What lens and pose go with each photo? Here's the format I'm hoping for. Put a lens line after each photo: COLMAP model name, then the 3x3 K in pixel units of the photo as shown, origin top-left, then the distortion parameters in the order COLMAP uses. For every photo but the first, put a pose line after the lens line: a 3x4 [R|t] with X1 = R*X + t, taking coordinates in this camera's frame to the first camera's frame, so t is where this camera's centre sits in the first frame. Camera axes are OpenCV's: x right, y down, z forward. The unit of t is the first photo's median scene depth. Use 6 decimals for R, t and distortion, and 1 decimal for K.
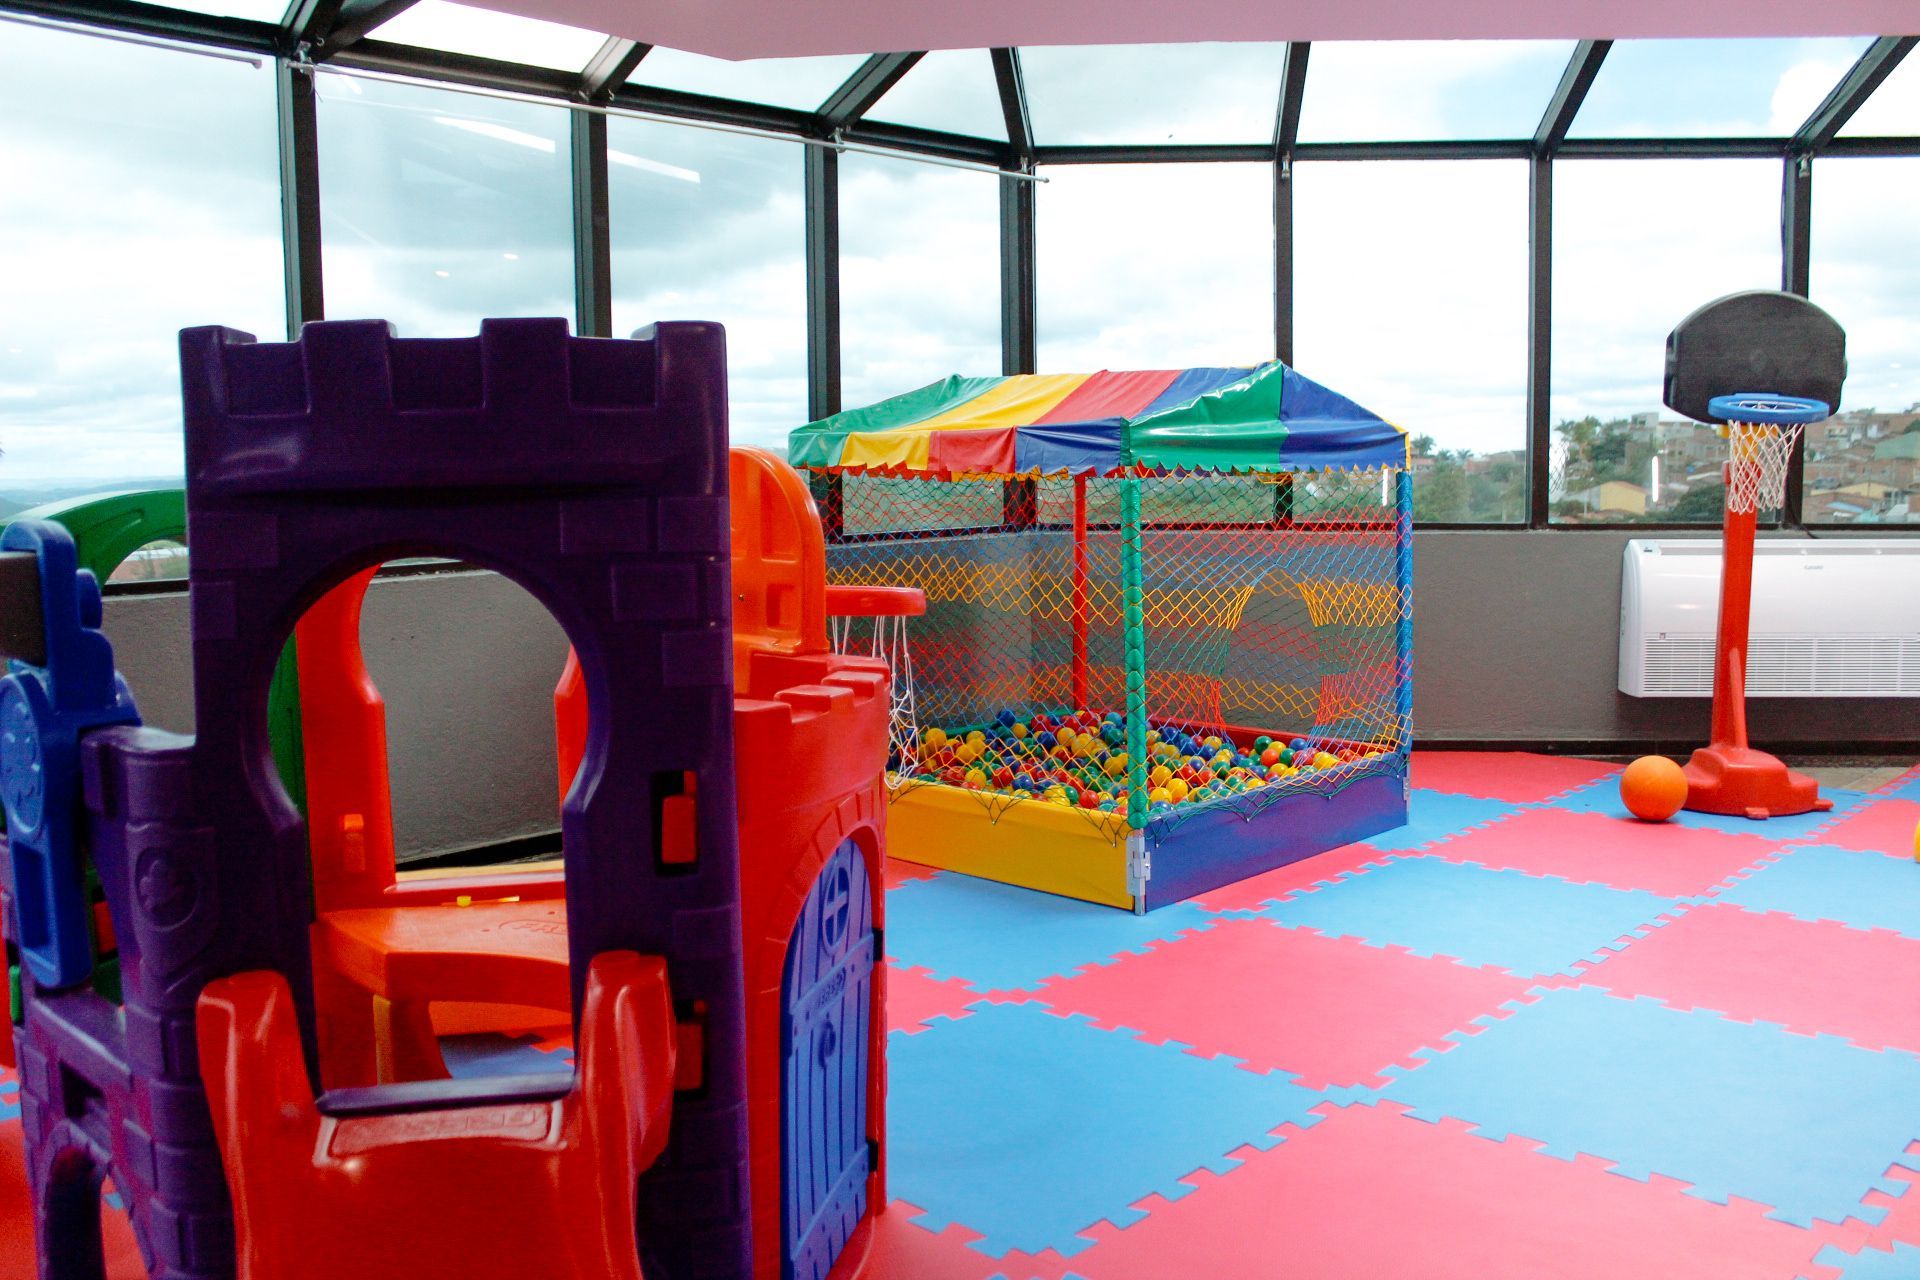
lens RADIAL K [[1672.4, 0, 960.0], [0, 1672.4, 640.0], [0, 0, 1]] dist [-0.173036, 0.173883]
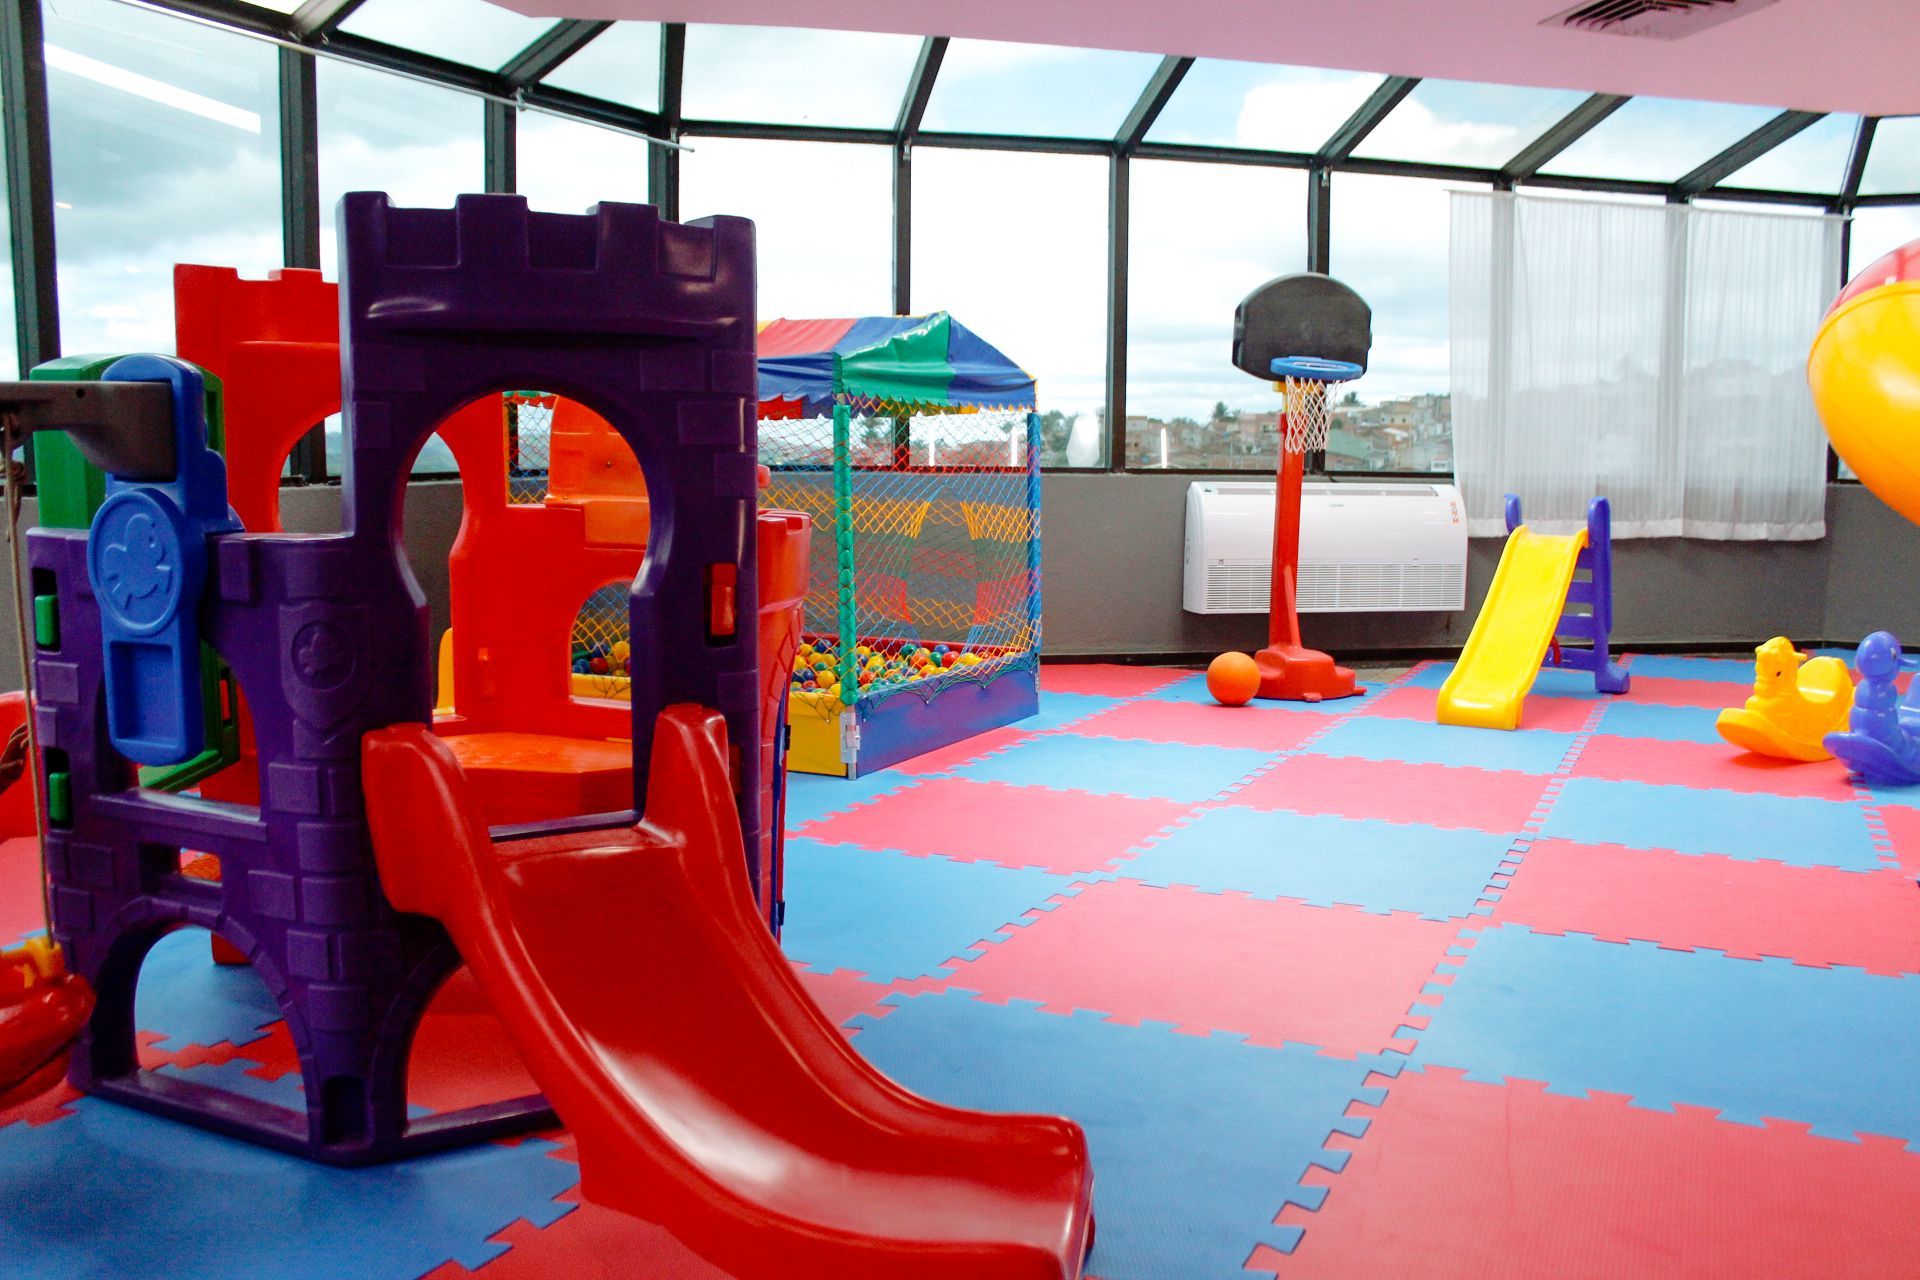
lens RADIAL K [[1672.4, 0, 960.0], [0, 1672.4, 640.0], [0, 0, 1]] dist [-0.173036, 0.173883]
pose [[0.948624, -0.015955, 0.316002, -0.156227], [0.014895, 0.999872, 0.005768, 0.051586], [-0.316053, -0.000765, 0.948741, -0.109287]]
